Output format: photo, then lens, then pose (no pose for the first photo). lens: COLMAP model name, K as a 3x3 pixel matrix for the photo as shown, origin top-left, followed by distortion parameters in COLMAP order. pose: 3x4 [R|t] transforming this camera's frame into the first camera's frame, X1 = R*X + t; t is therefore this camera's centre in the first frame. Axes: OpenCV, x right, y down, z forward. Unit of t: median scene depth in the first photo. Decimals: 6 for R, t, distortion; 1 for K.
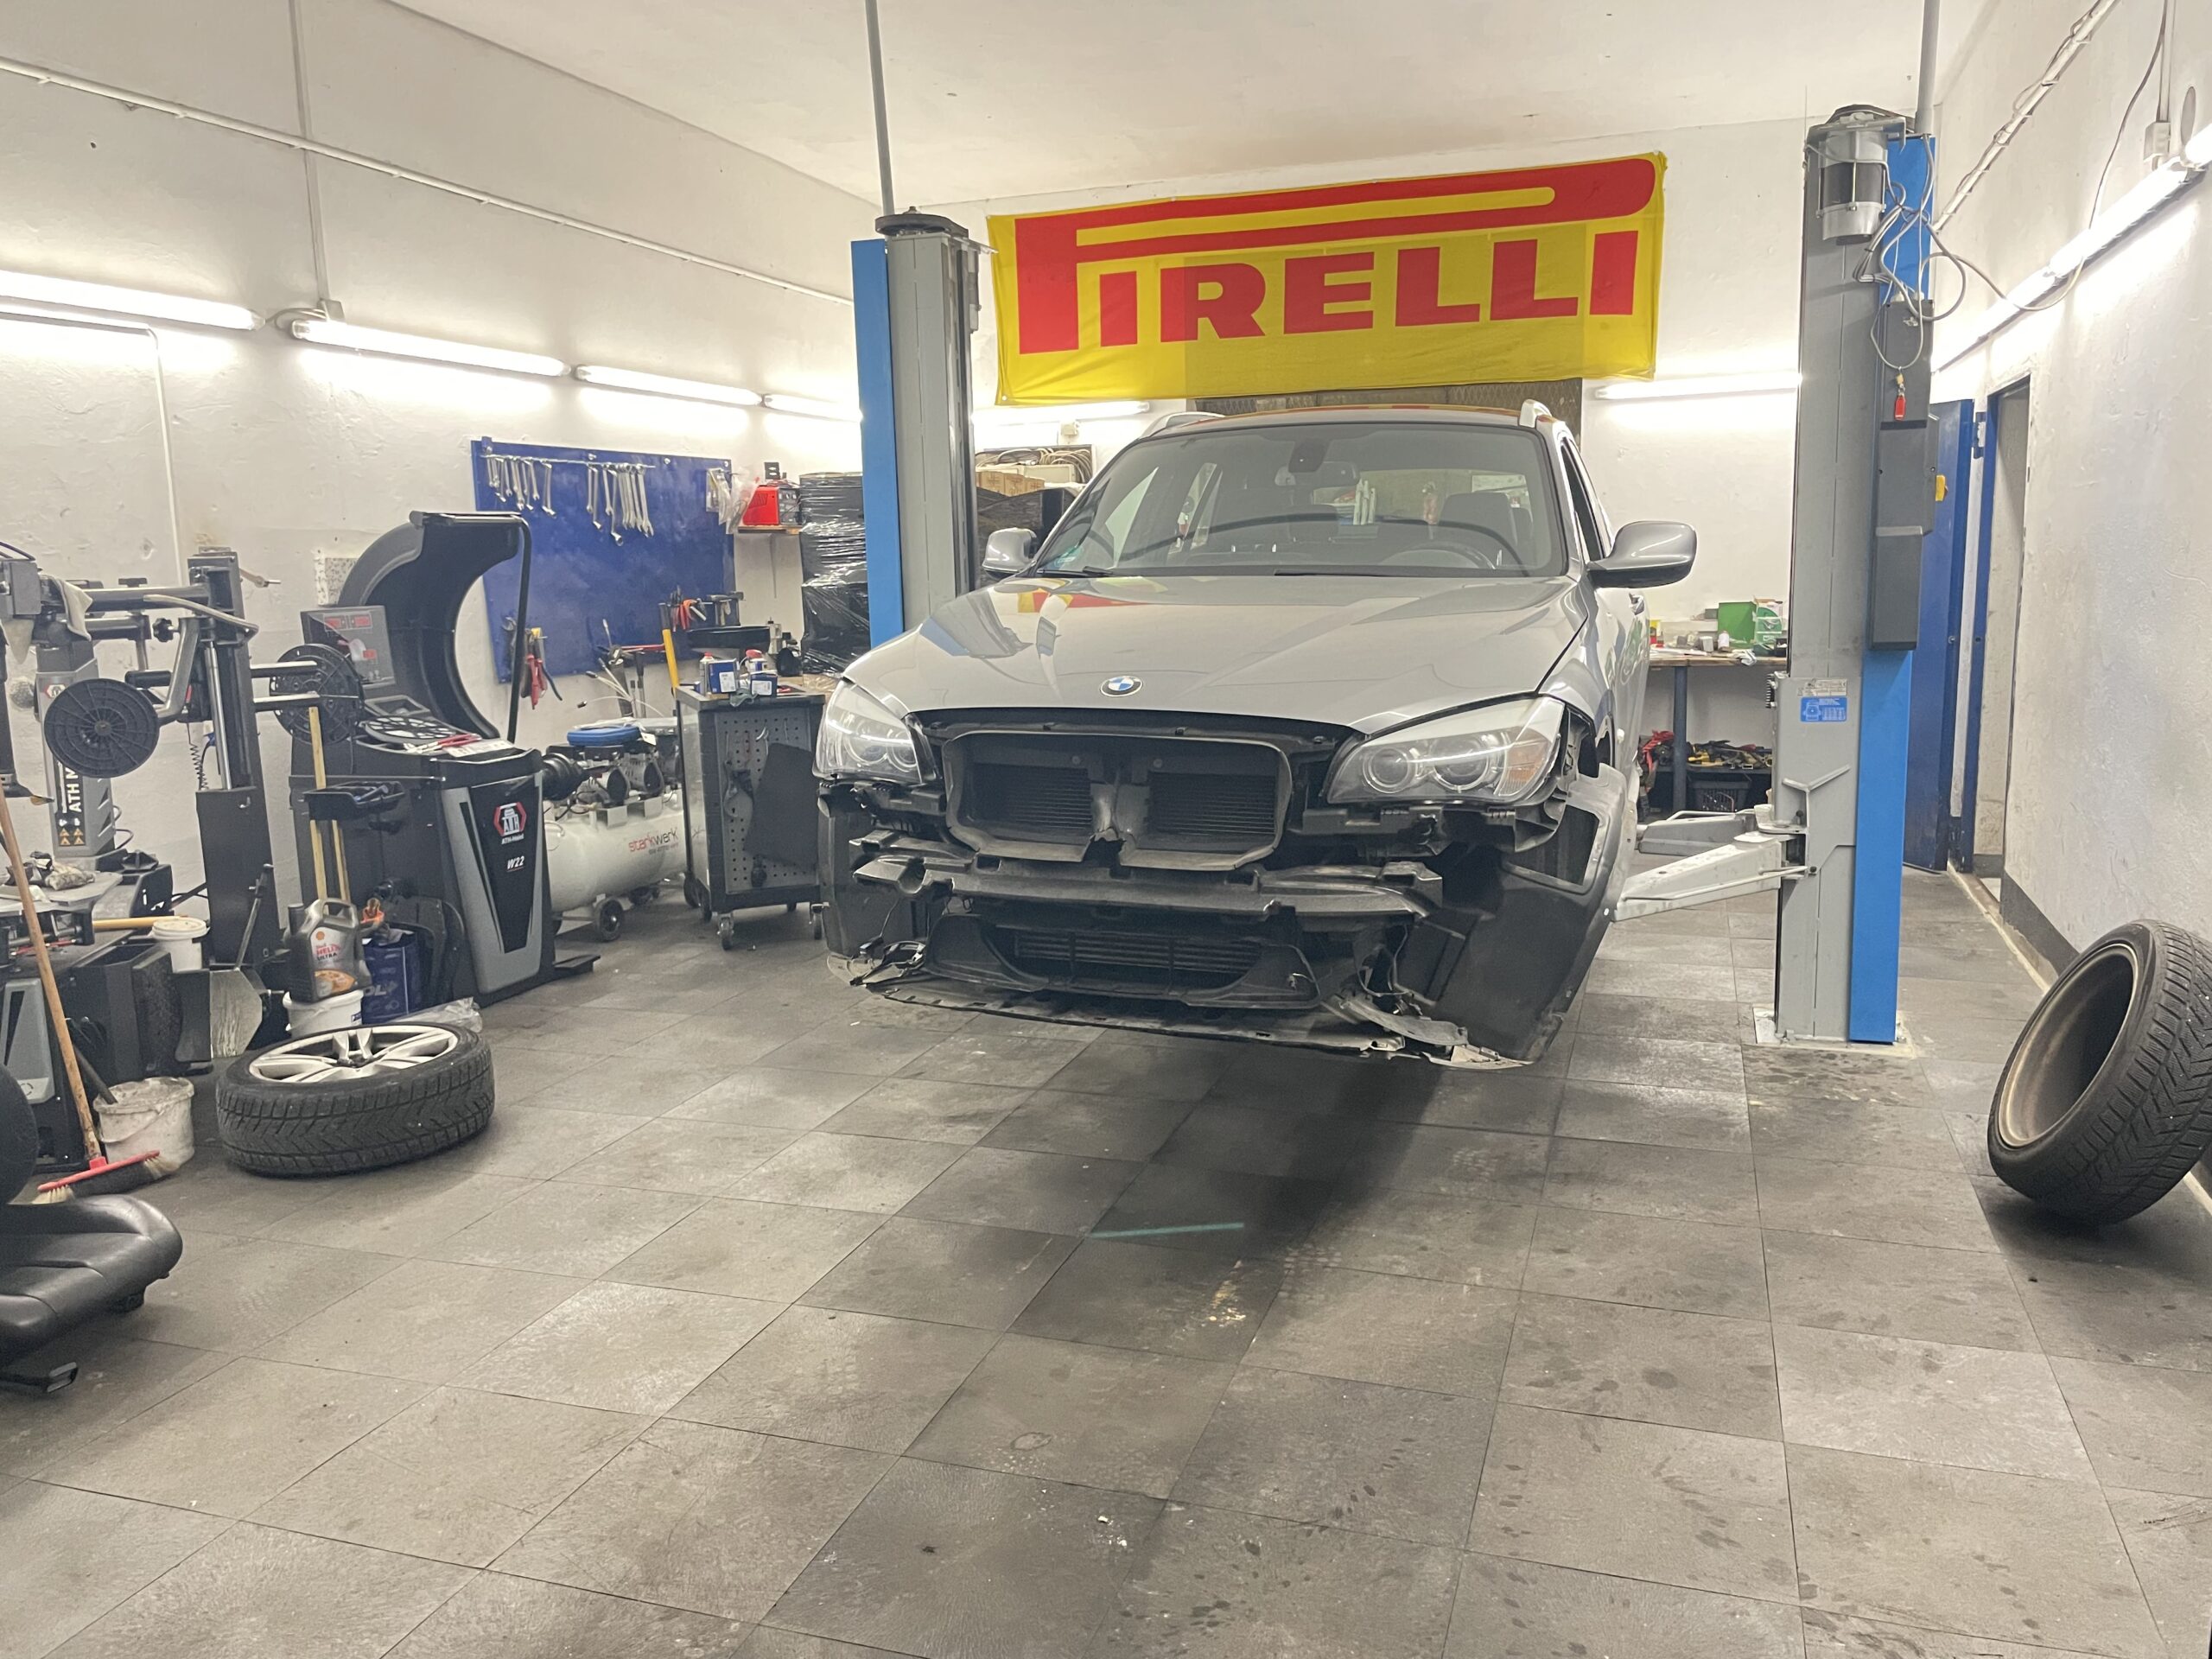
lens RADIAL K [[1679.9, 0, 1099.3], [0, 1679.9, 831.8], [0, 0, 1]] dist [-0.001909, -0.028120]
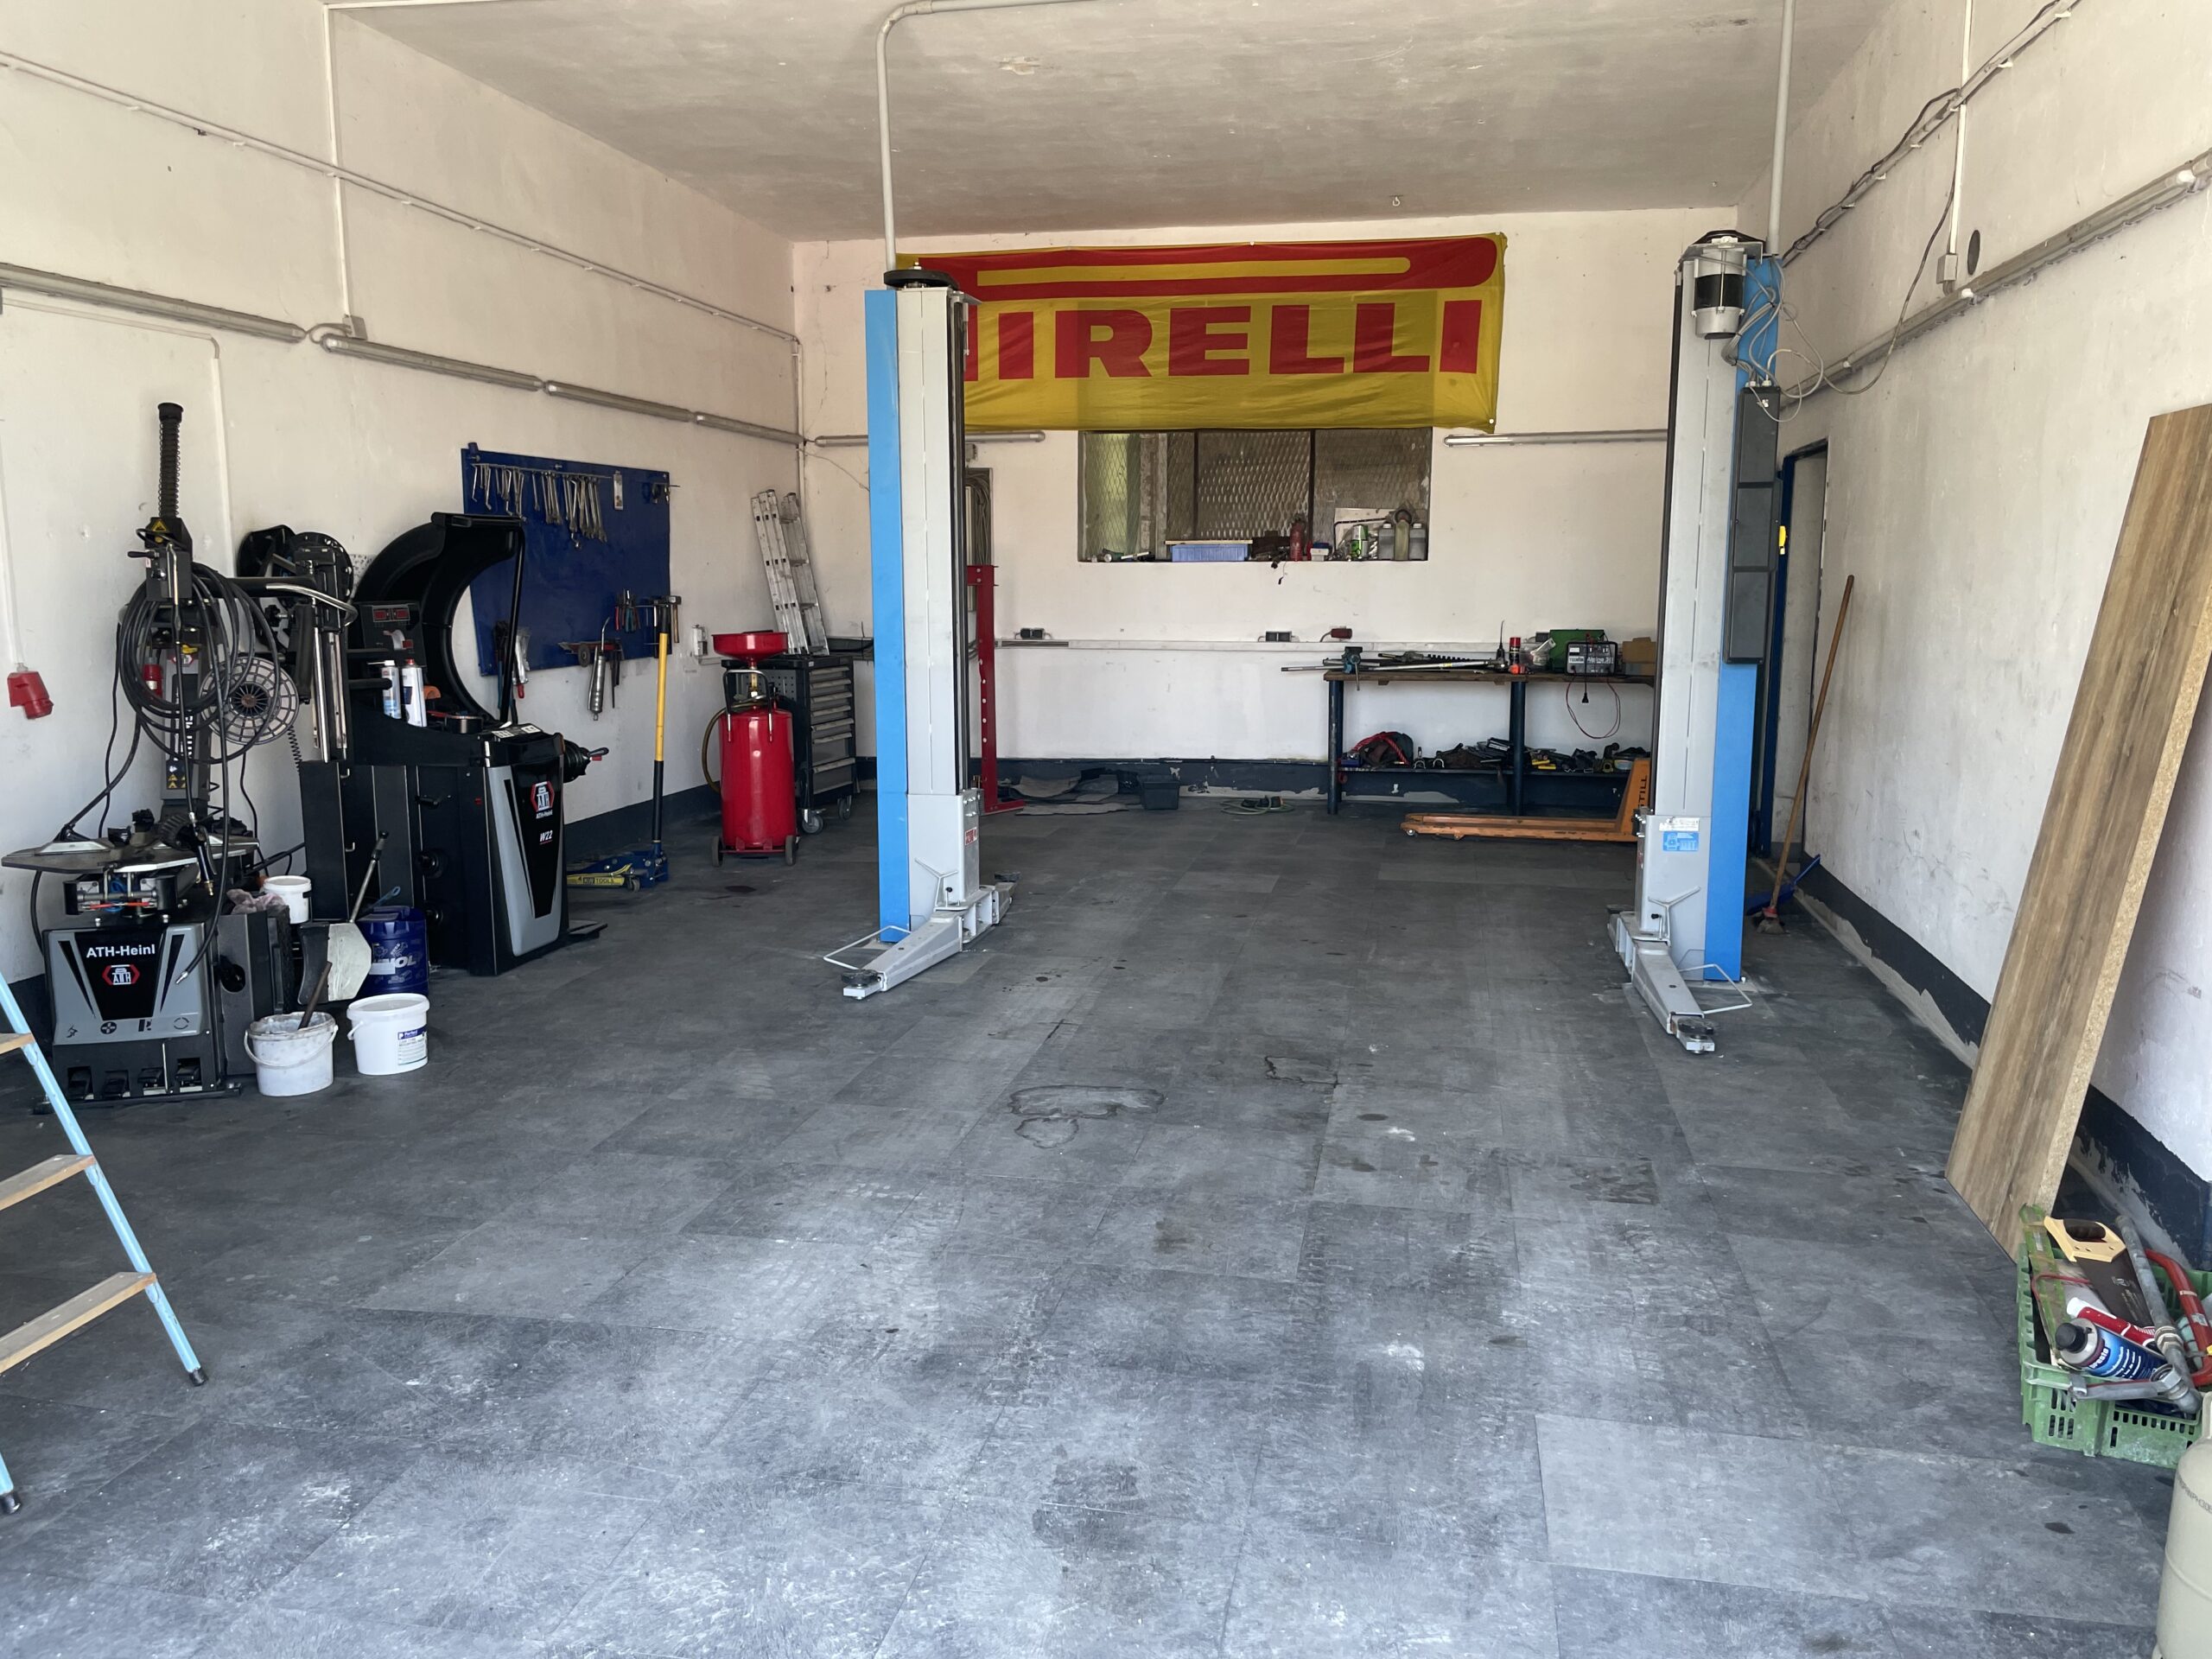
lens RADIAL K [[1679.9, 0, 1114.0], [0, 1679.9, 830.6], [0, 0, 1]] dist [-0.001909, -0.028120]
pose [[0.989526, 0.005499, 0.144249, -0.085050], [-0.003670, 0.999910, -0.012942, 0.016973], [-0.144307, 0.012277, 0.989457, -0.084609]]
